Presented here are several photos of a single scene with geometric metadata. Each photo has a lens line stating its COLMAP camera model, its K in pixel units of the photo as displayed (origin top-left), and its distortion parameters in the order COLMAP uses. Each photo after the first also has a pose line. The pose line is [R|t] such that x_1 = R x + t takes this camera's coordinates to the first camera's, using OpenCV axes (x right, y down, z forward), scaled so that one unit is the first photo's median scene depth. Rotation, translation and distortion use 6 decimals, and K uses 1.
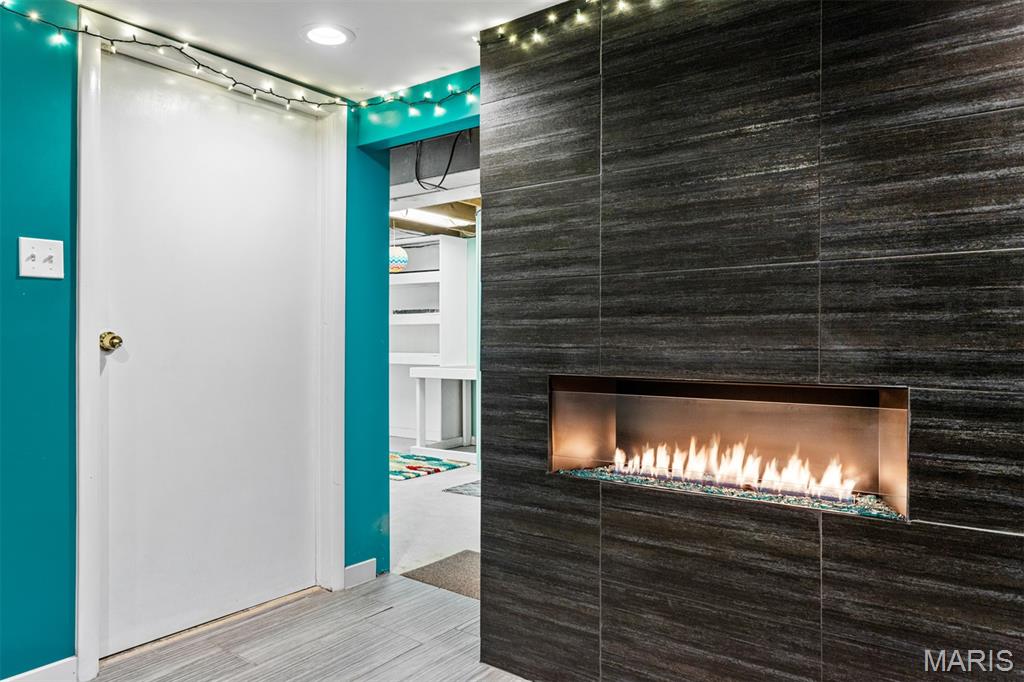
lens RADIAL K [[700.8, 0, 487.0], [0, 700.8, 341.7], [0, 0, 1]] dist [0.010676, 0.002296]
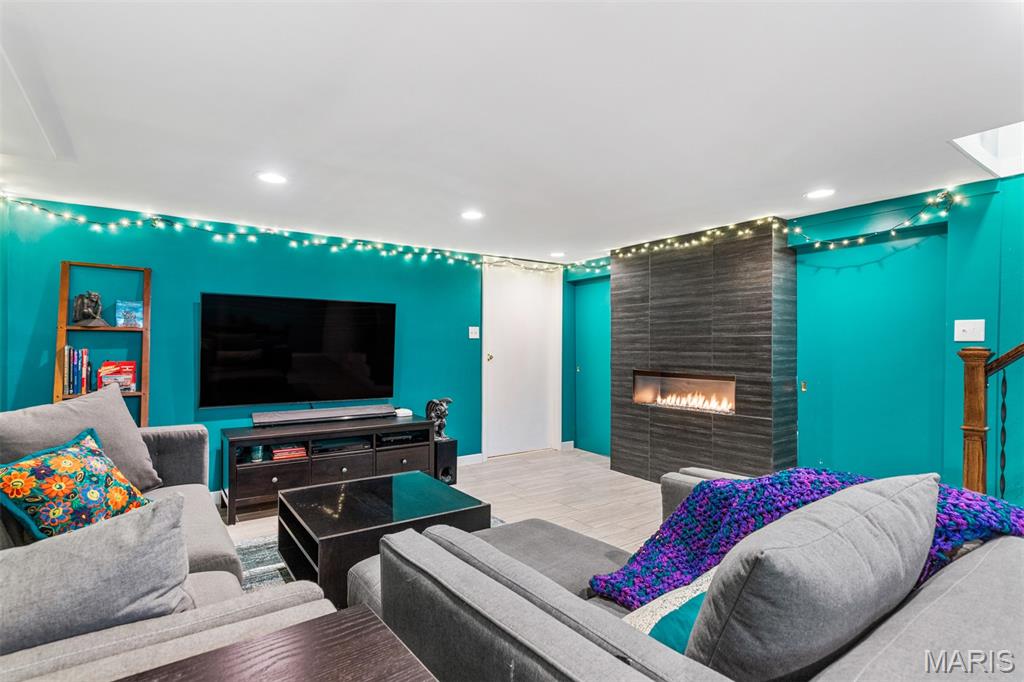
lens RADIAL K [[482.6, 0, 485.6], [0, 482.6, 344.3], [0, 0, 1]] dist [0.010177, 0.000696]
pose [[0.944539, -0.001334, -0.328397, 0.179402], [-0.000496, 0.999985, -0.005490, -0.052161], [0.328399, 0.005349, 0.944524, -1.180211]]
